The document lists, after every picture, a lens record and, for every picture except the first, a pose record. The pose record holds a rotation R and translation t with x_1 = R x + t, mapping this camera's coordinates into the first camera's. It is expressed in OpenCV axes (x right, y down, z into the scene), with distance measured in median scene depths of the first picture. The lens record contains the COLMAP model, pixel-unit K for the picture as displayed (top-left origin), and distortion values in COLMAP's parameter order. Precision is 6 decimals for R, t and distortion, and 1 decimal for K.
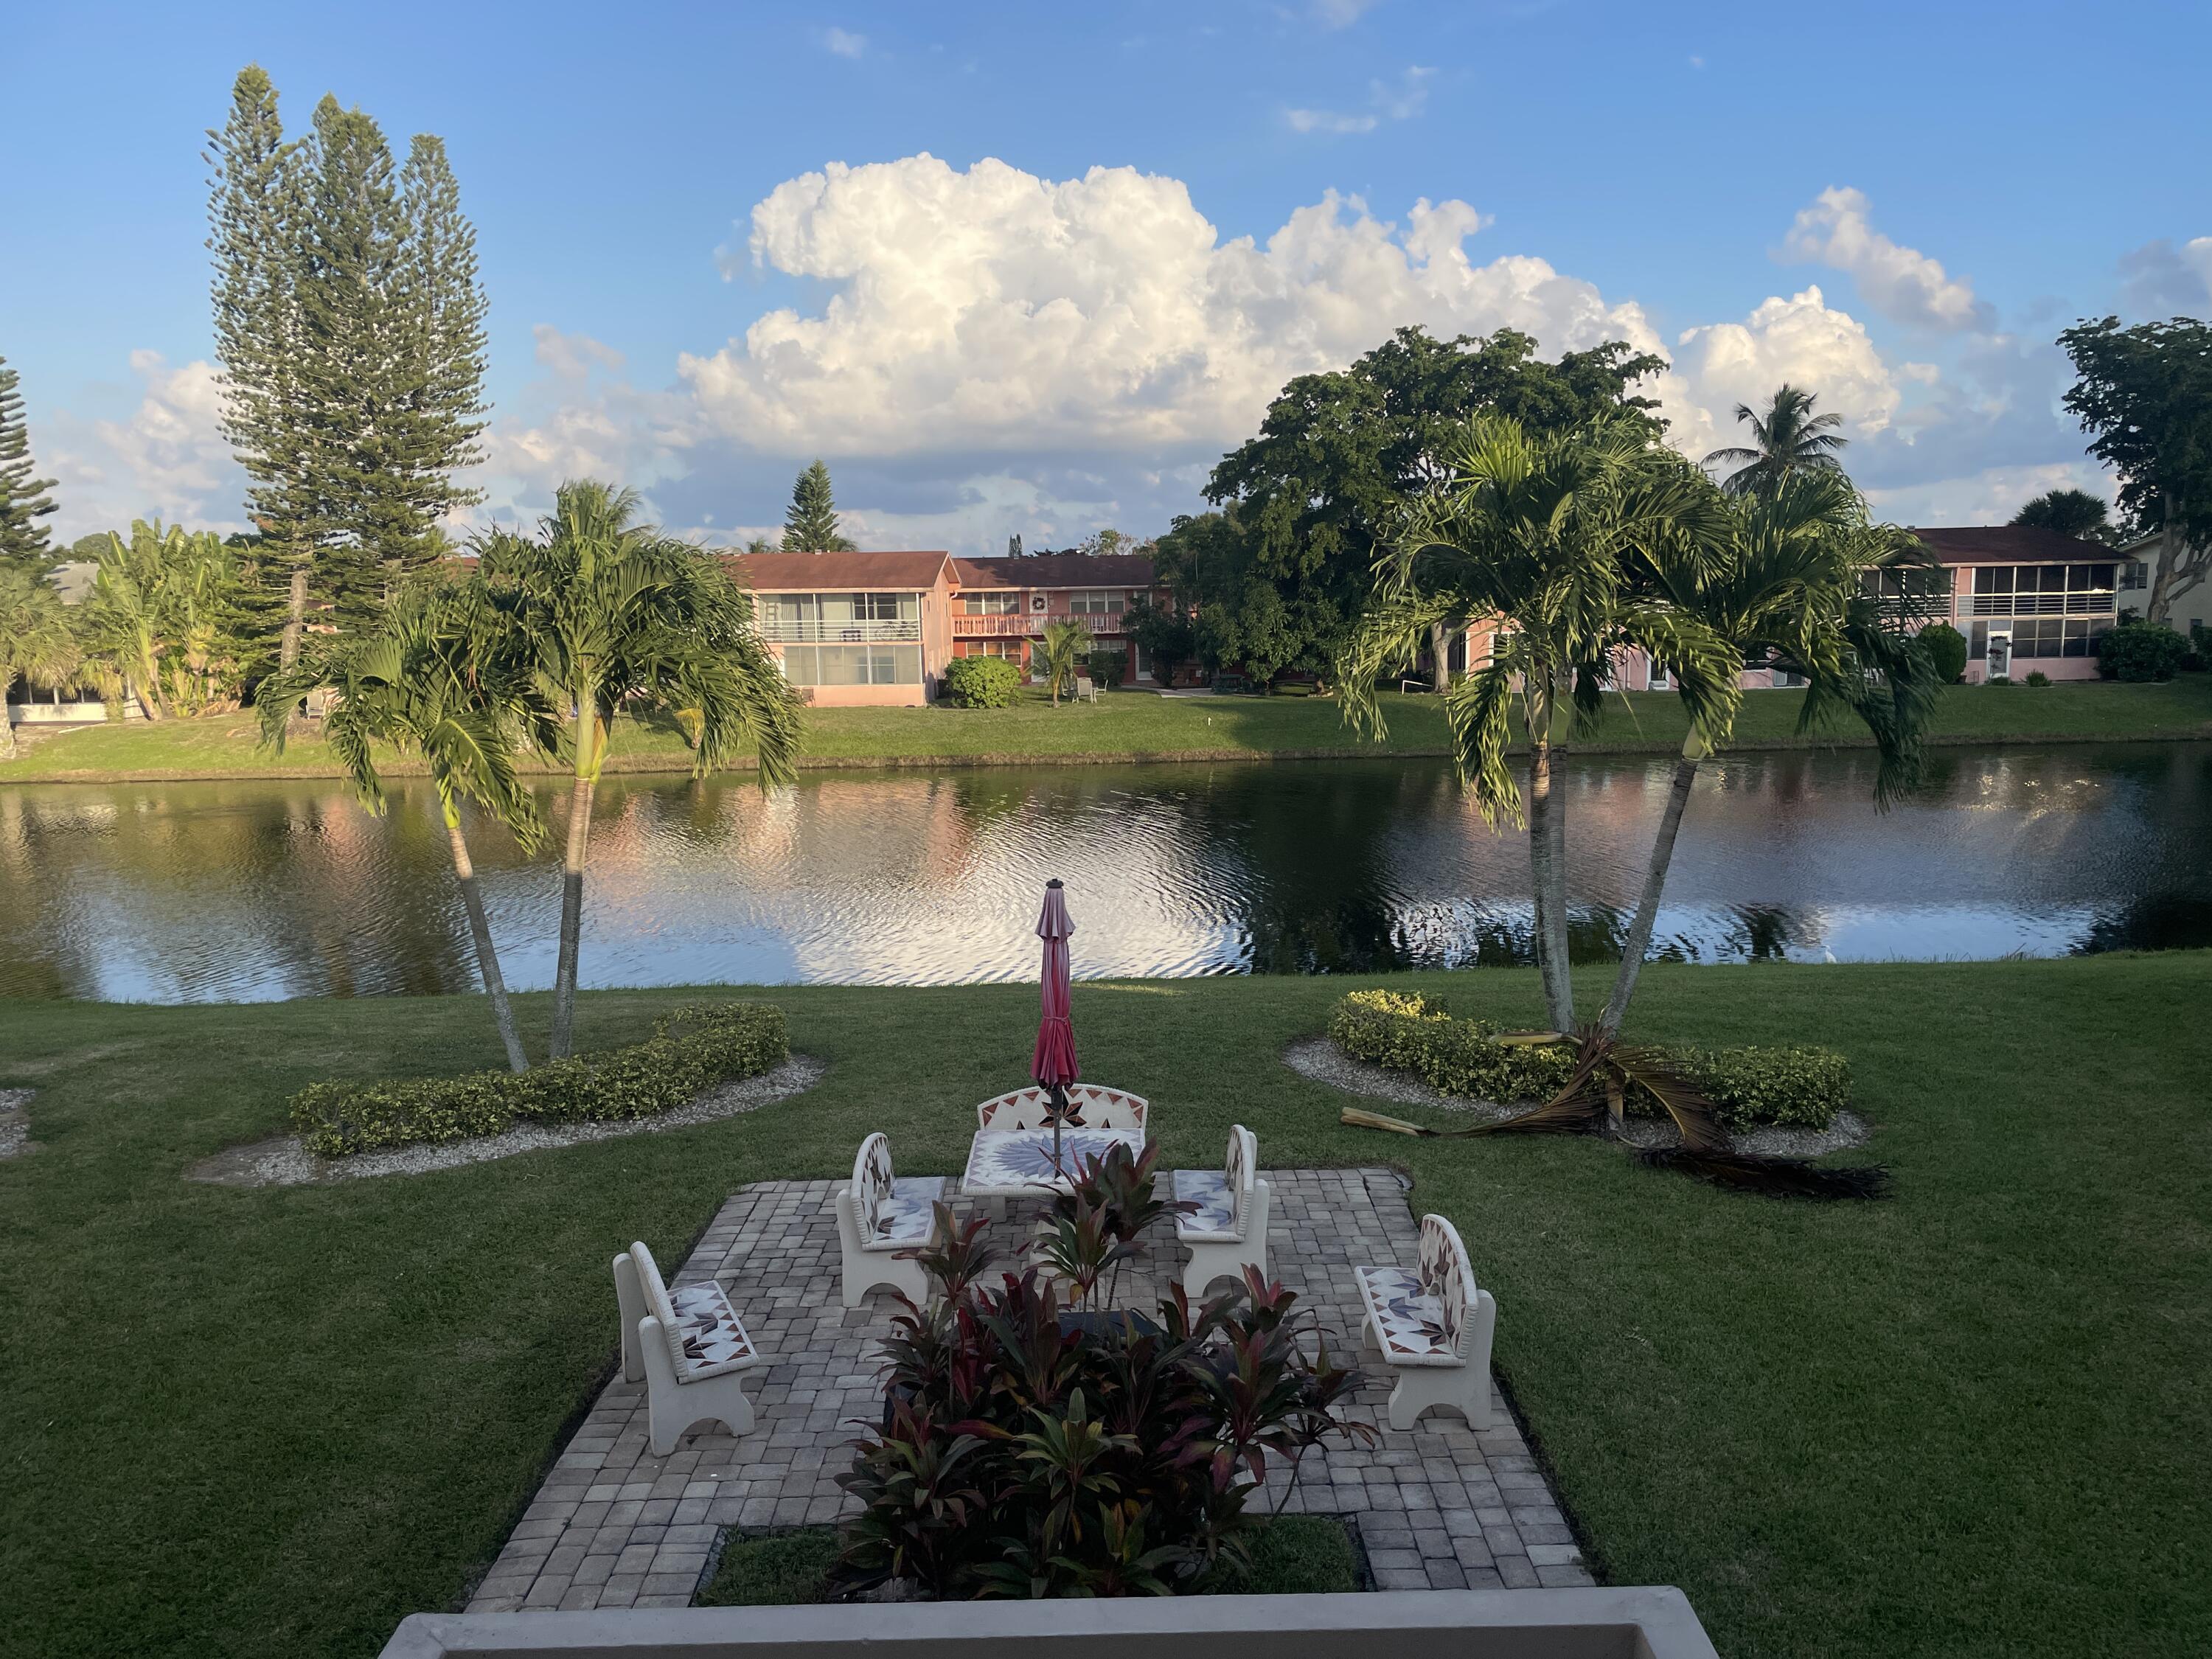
lens RADIAL K [[1690.6, 0, 1113.7], [0, 1690.6, 827.7], [0, 0, 1]] dist [0.057536, -0.072681]
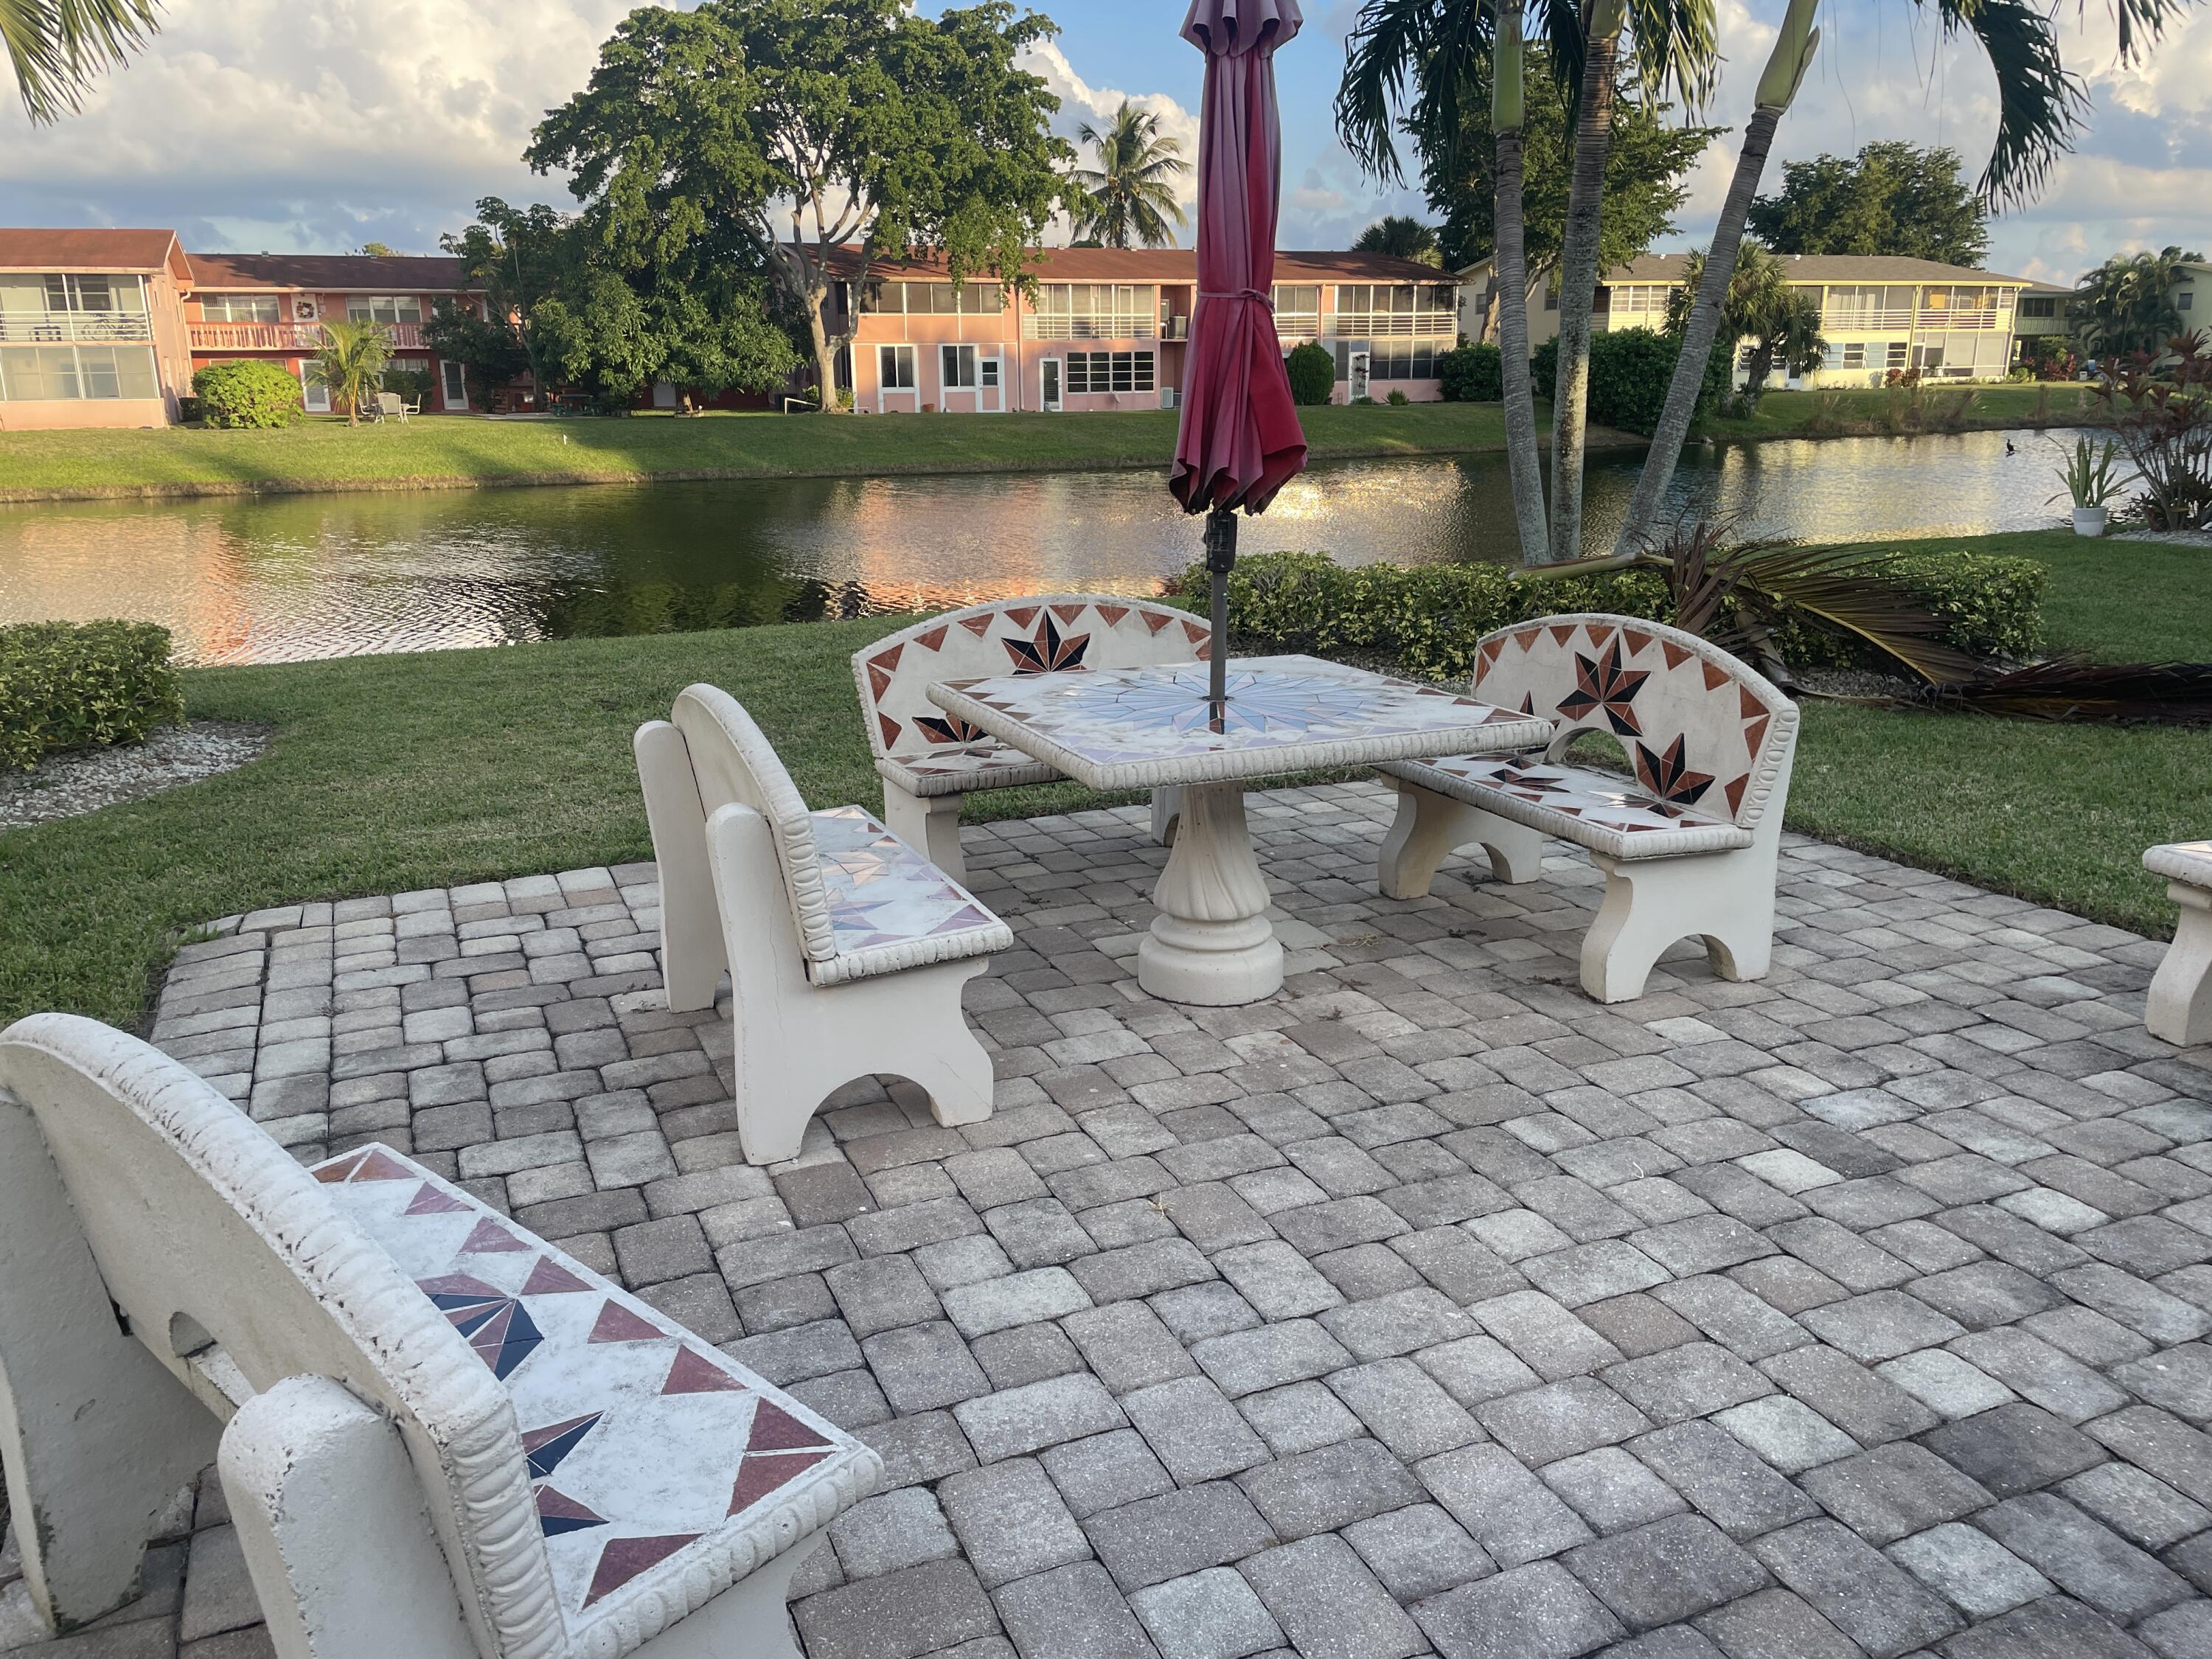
lens RADIAL K [[1690.6, 0, 1094.5], [0, 1690.6, 839.4], [0, 0, 1]] dist [0.057536, -0.072681]
pose [[0.921807, -0.095549, 0.375688, -0.034308], [0.047578, 0.989706, 0.134973, 0.028970], [-0.384718, -0.106545, 0.916865, 0.110270]]
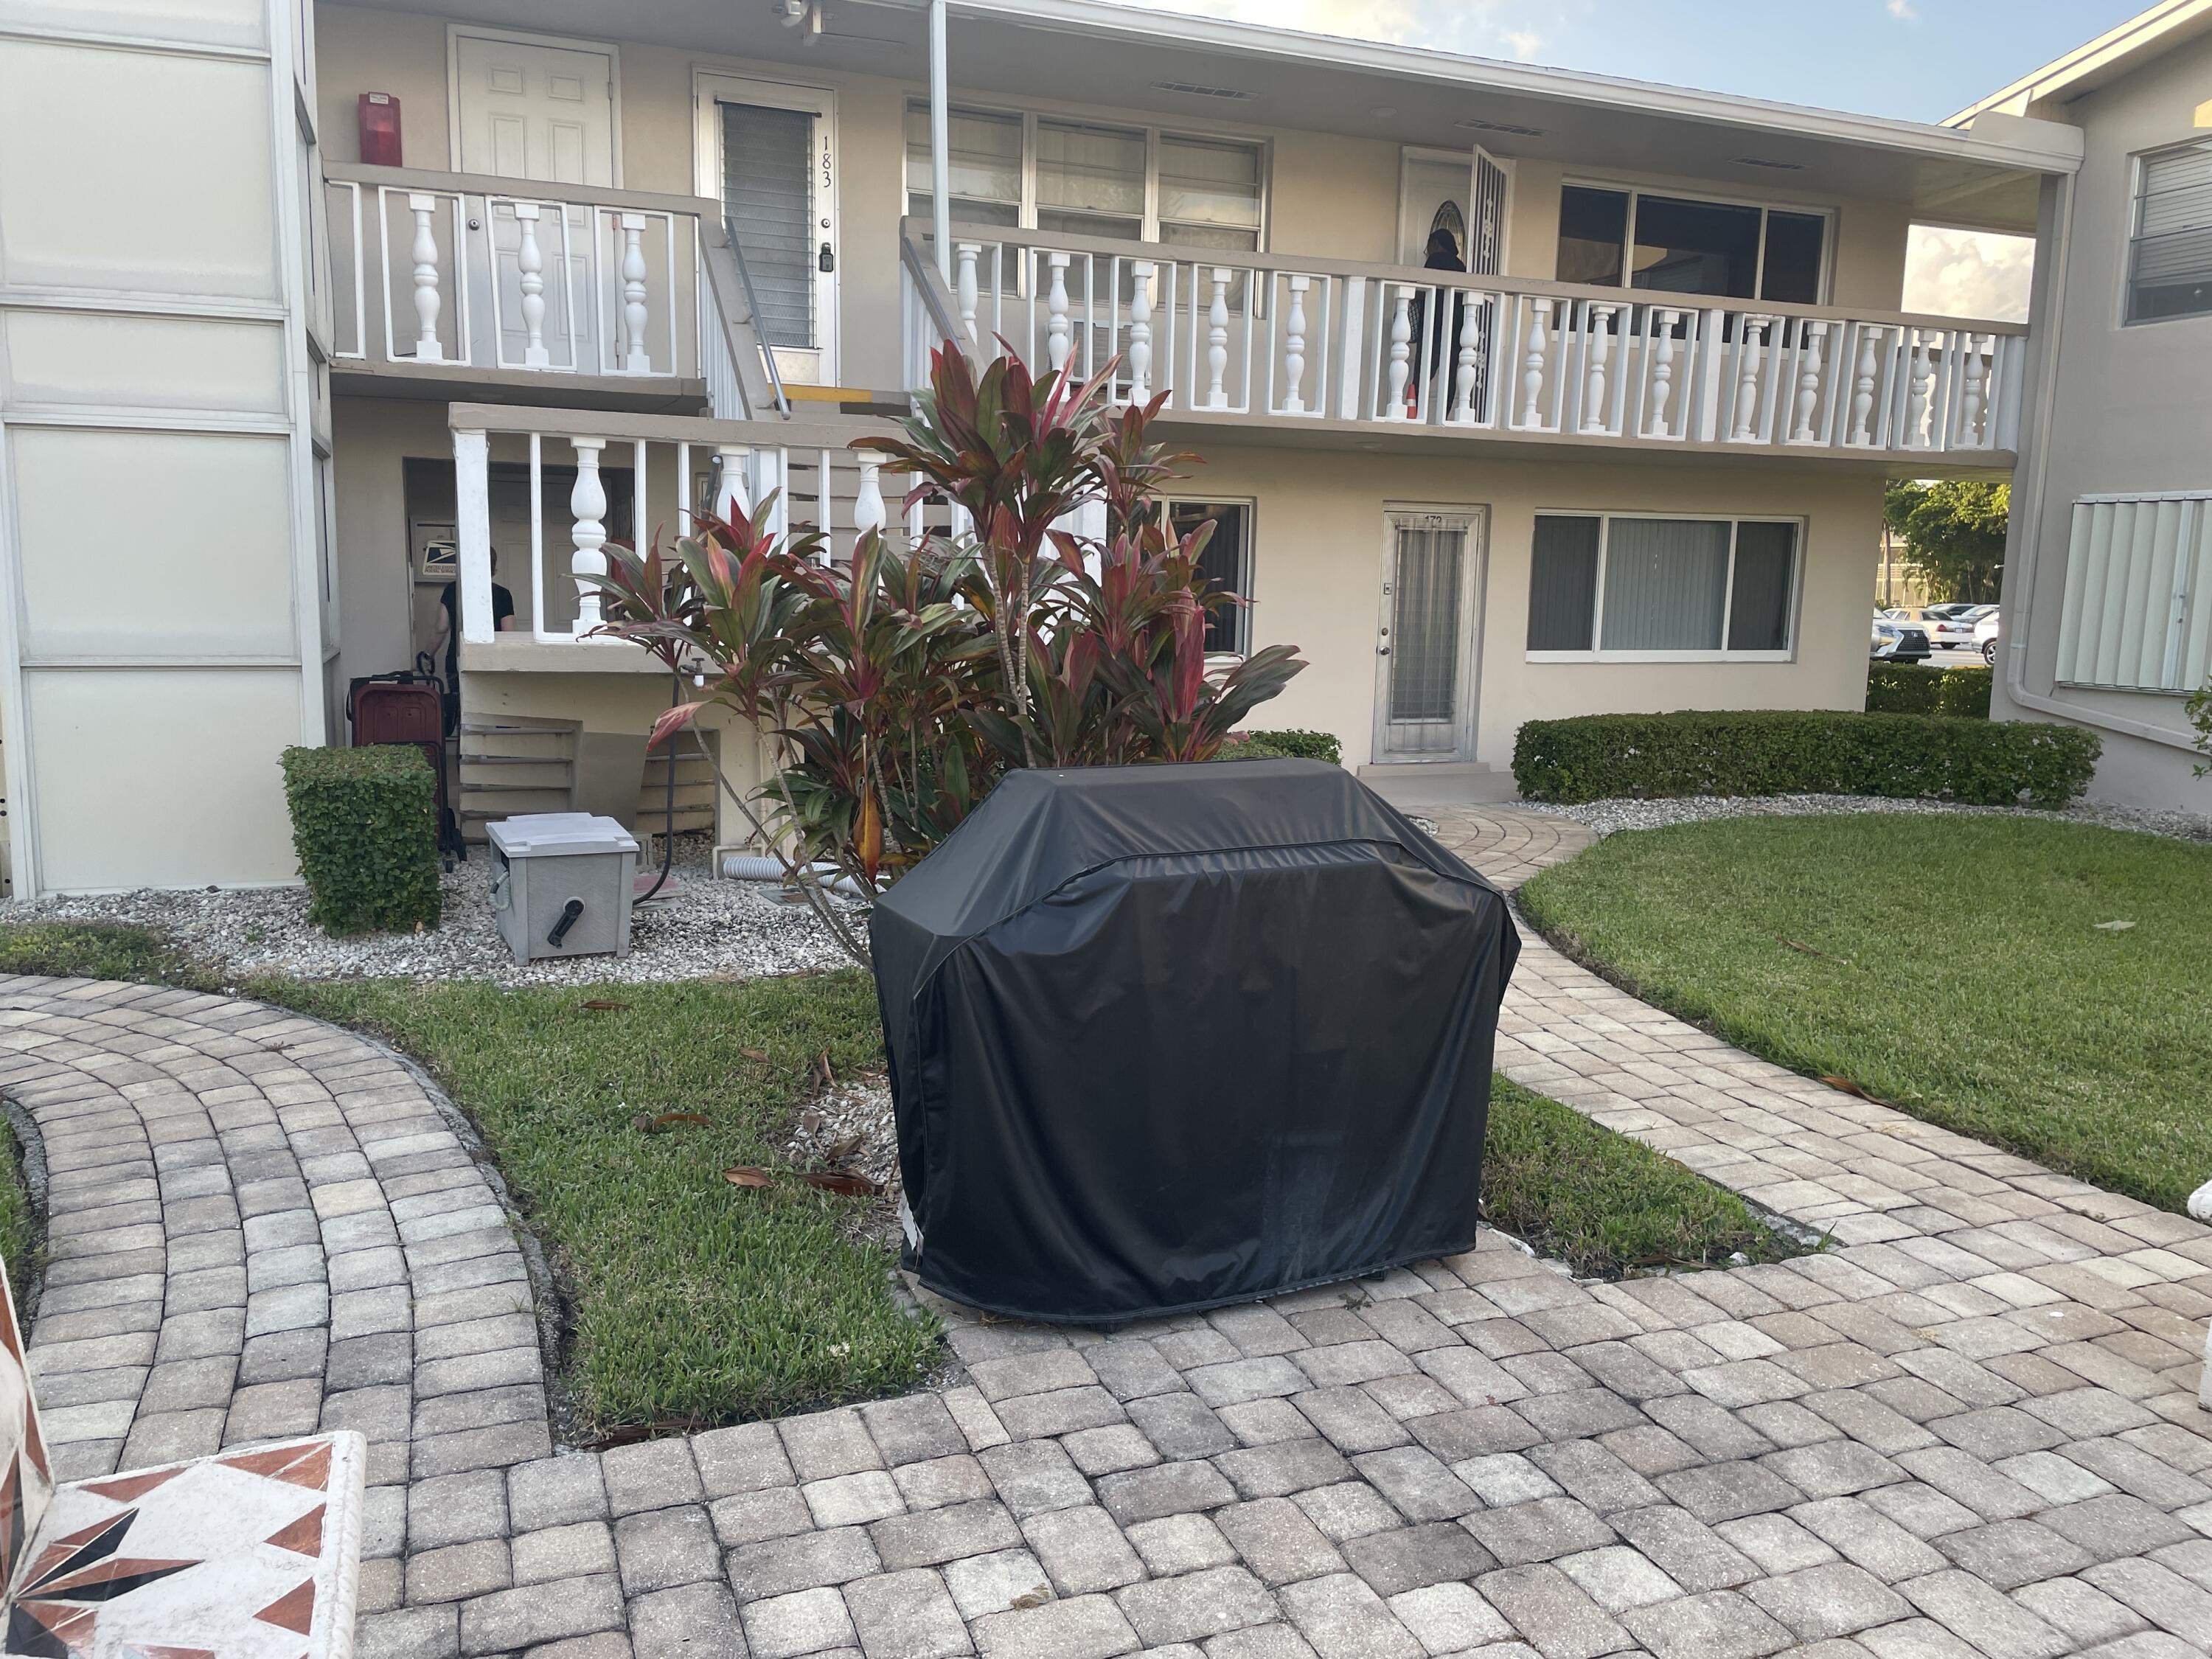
lens RADIAL K [[1690.6, 0, 1115.7], [0, 1690.6, 836.7], [0, 0, 1]] dist [0.057536, -0.072681]
pose [[-0.934841, 0.055471, -0.350707, 0.018605], [-0.047455, 0.959340, 0.278234, 0.019363], [0.351881, 0.276748, -0.894198, 0.166392]]
